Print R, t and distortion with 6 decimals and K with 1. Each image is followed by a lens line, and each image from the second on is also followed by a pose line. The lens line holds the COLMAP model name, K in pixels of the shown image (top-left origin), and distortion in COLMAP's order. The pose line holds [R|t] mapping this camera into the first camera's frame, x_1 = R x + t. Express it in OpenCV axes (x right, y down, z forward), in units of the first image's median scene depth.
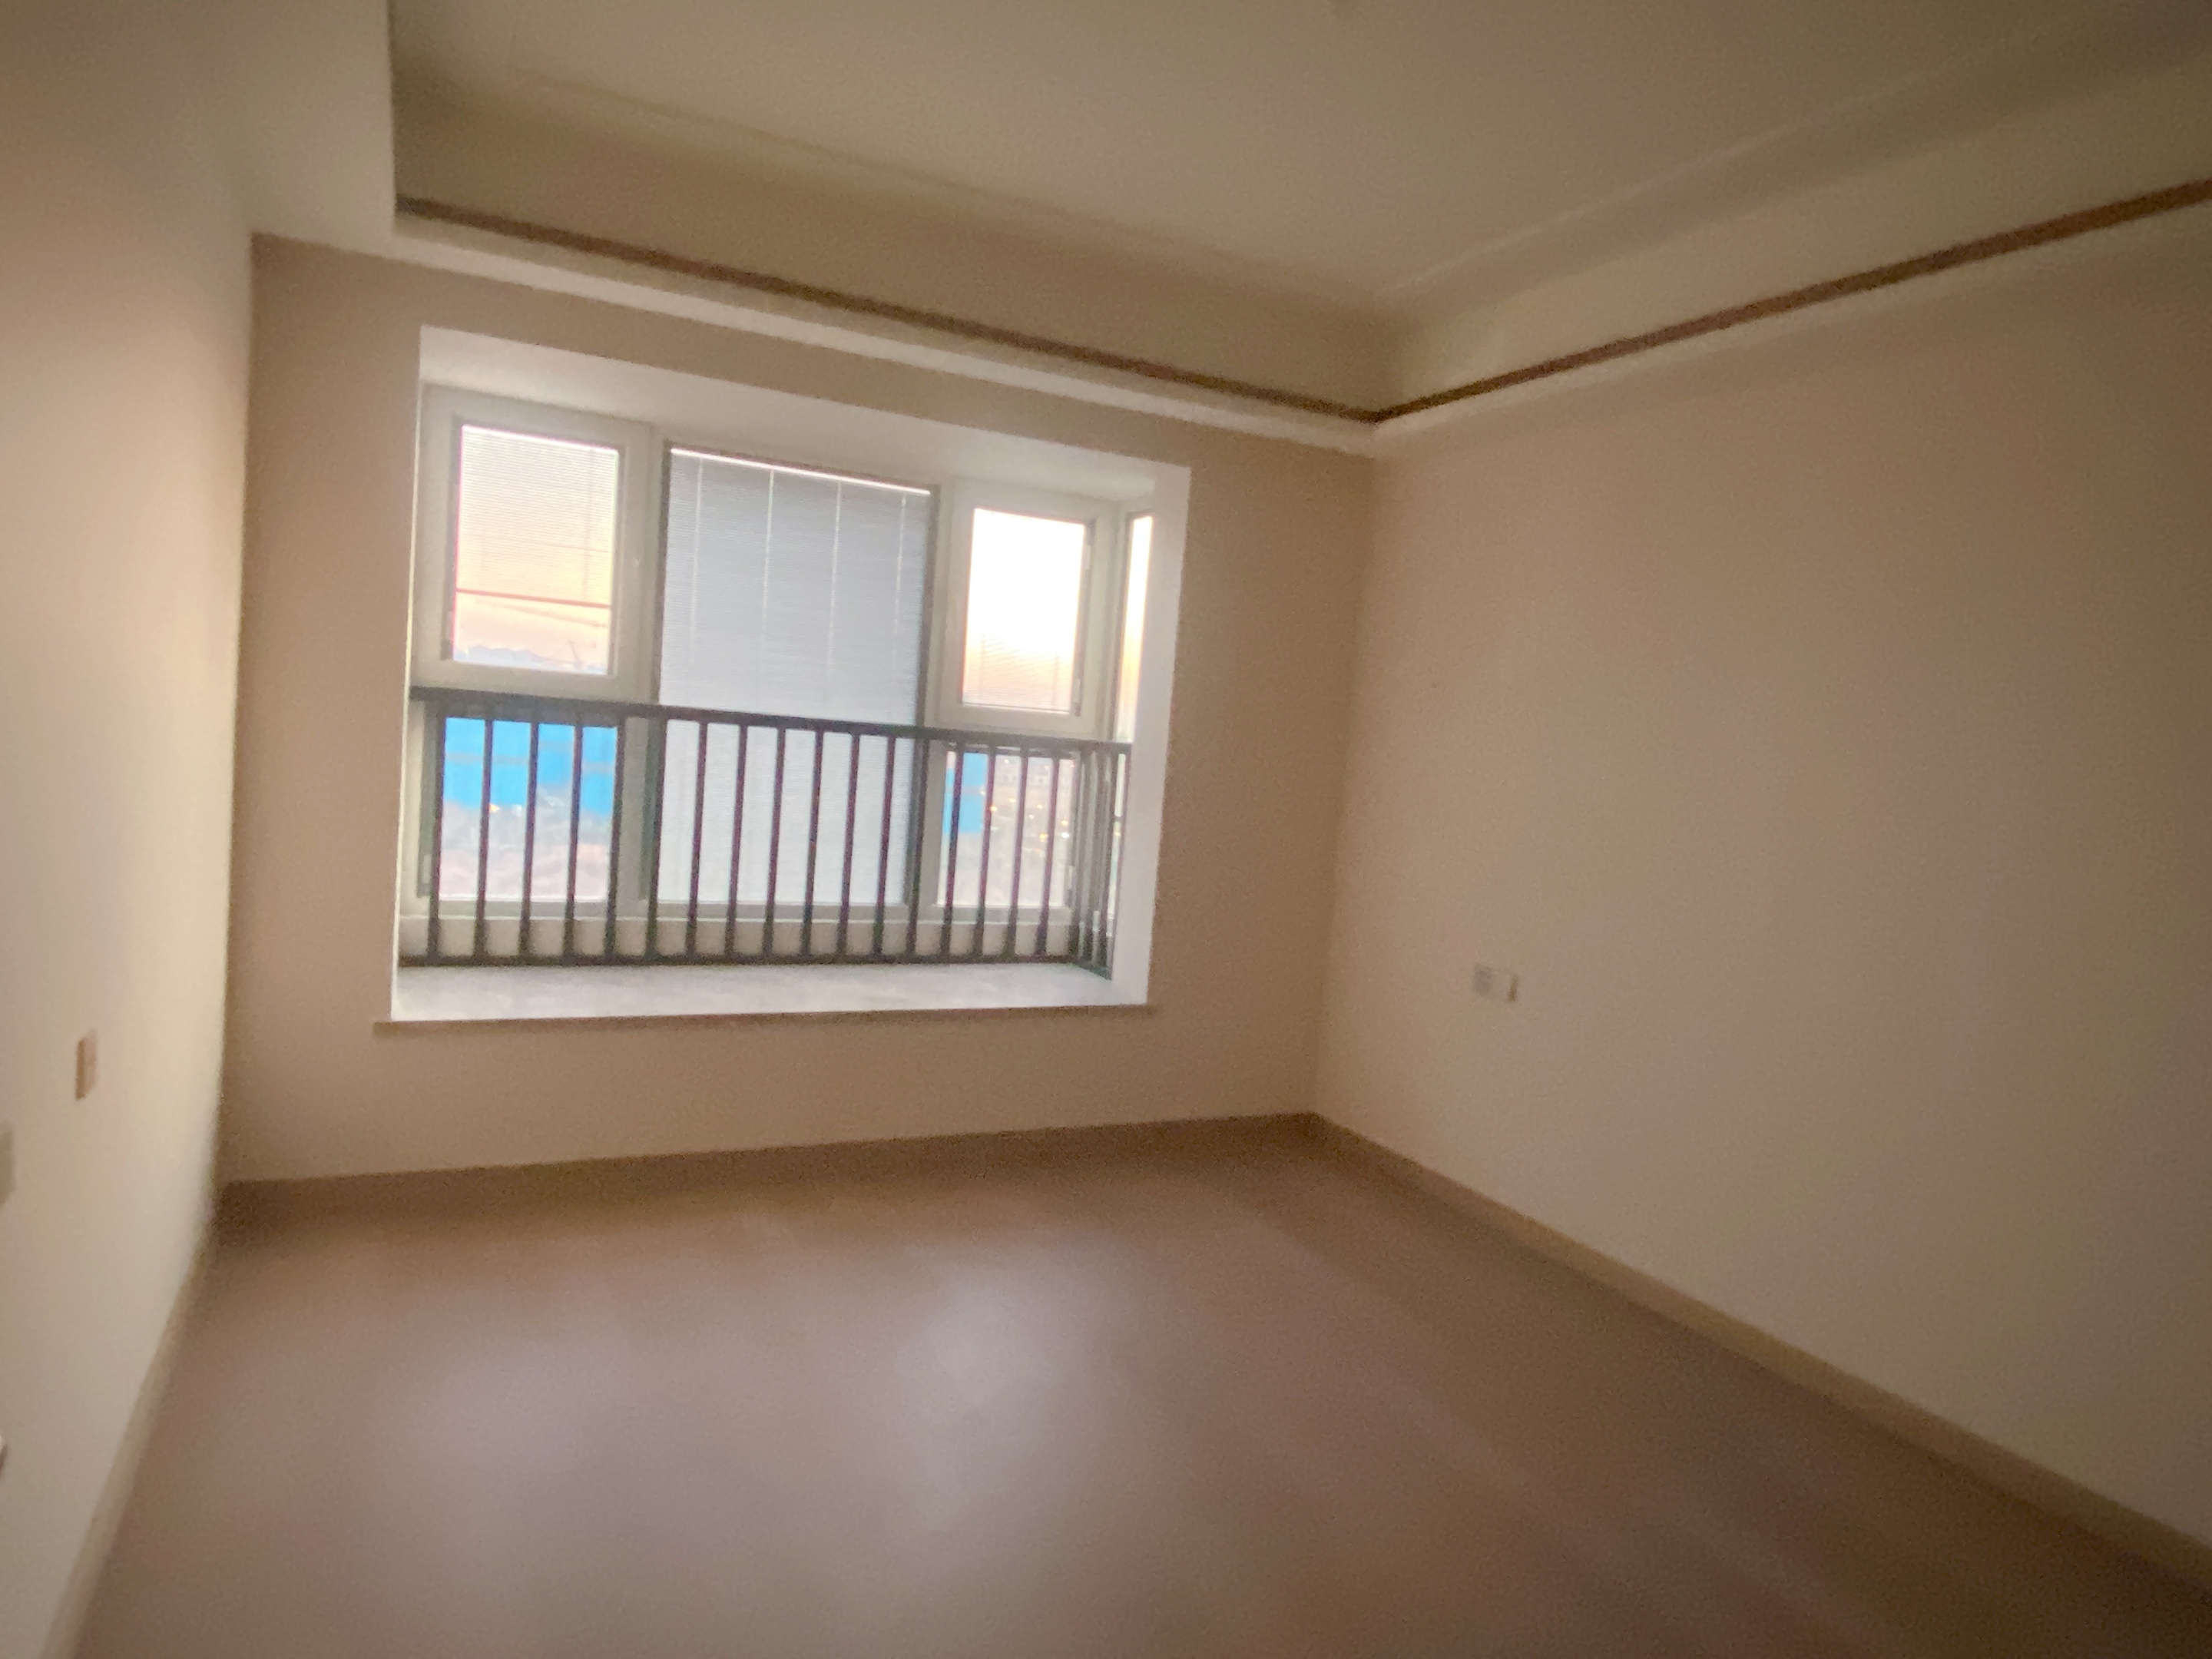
lens RADIAL K [[1332.6, 0, 1189.6], [0, 1332.6, 816.7], [0, 0, 1]] dist [0.002412, 0.006253]
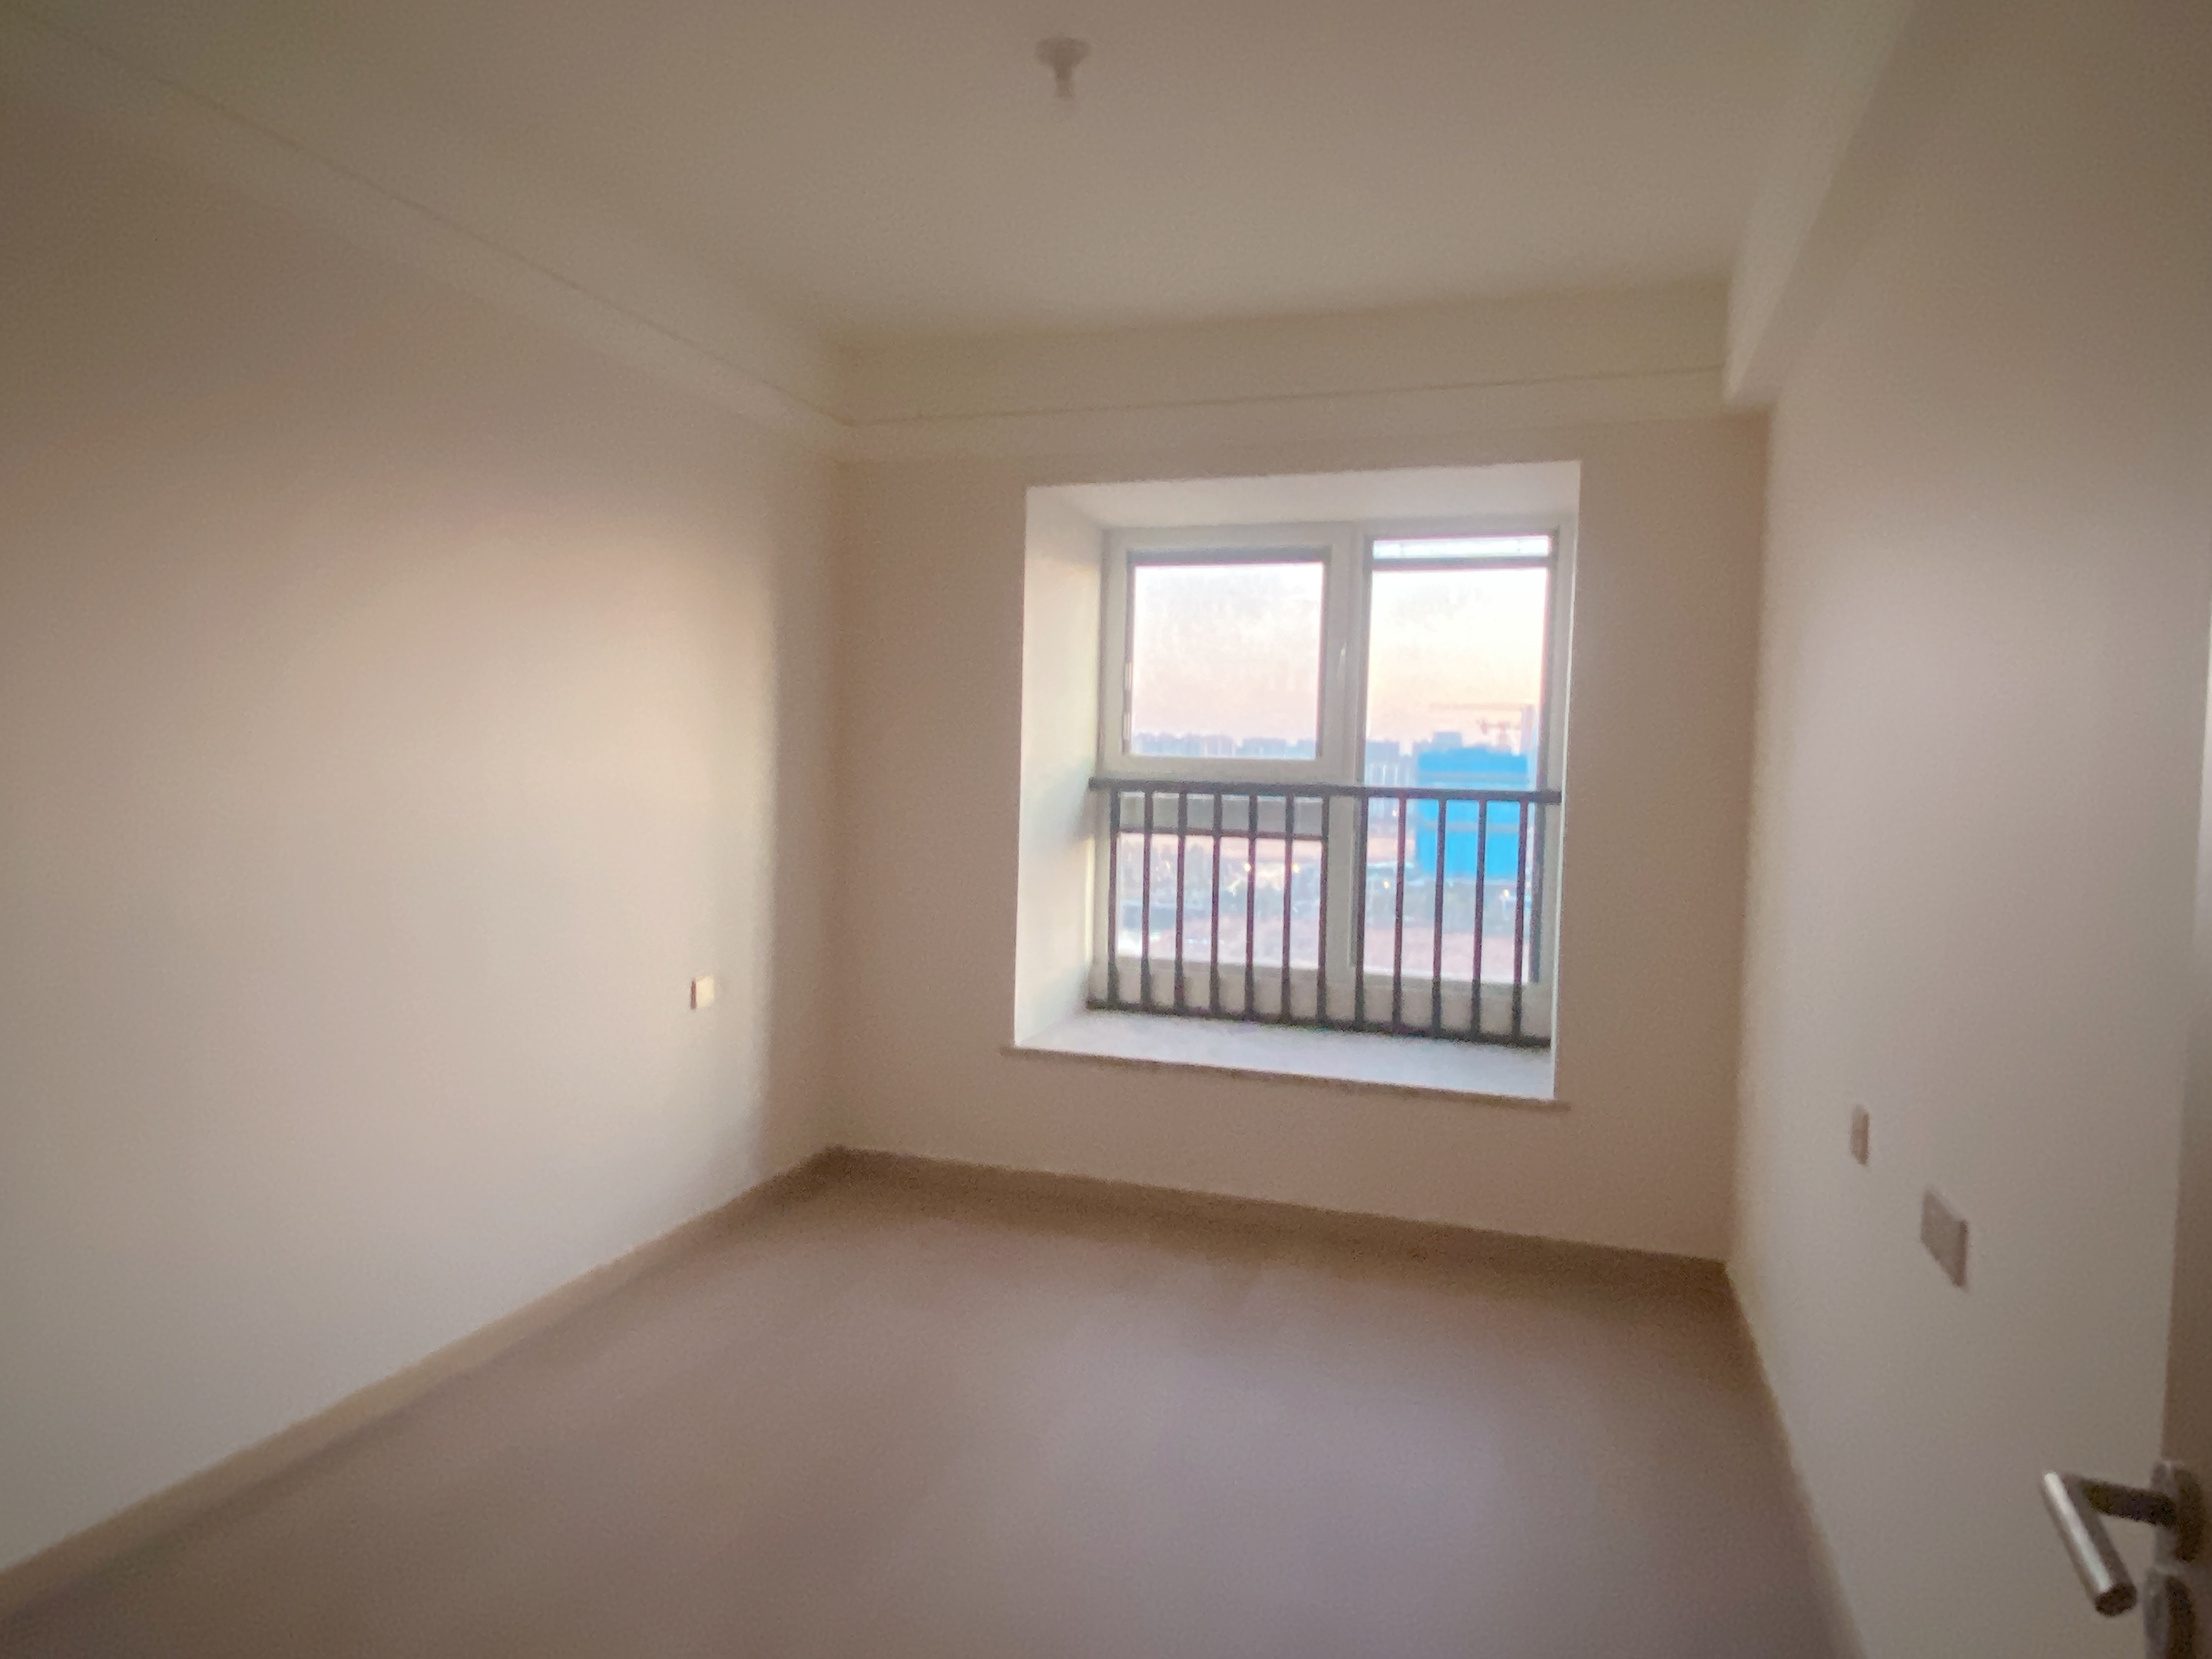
lens RADIAL K [[1332.6, 0, 1096.3], [0, 1332.6, 836.9], [0, 0, 1]] dist [0.002412, 0.006253]
pose [[0.692339, -0.026712, -0.721078, 0.277224], [-0.012173, 0.998740, -0.048686, 0.014345], [0.721470, 0.042485, 0.691141, 0.144740]]
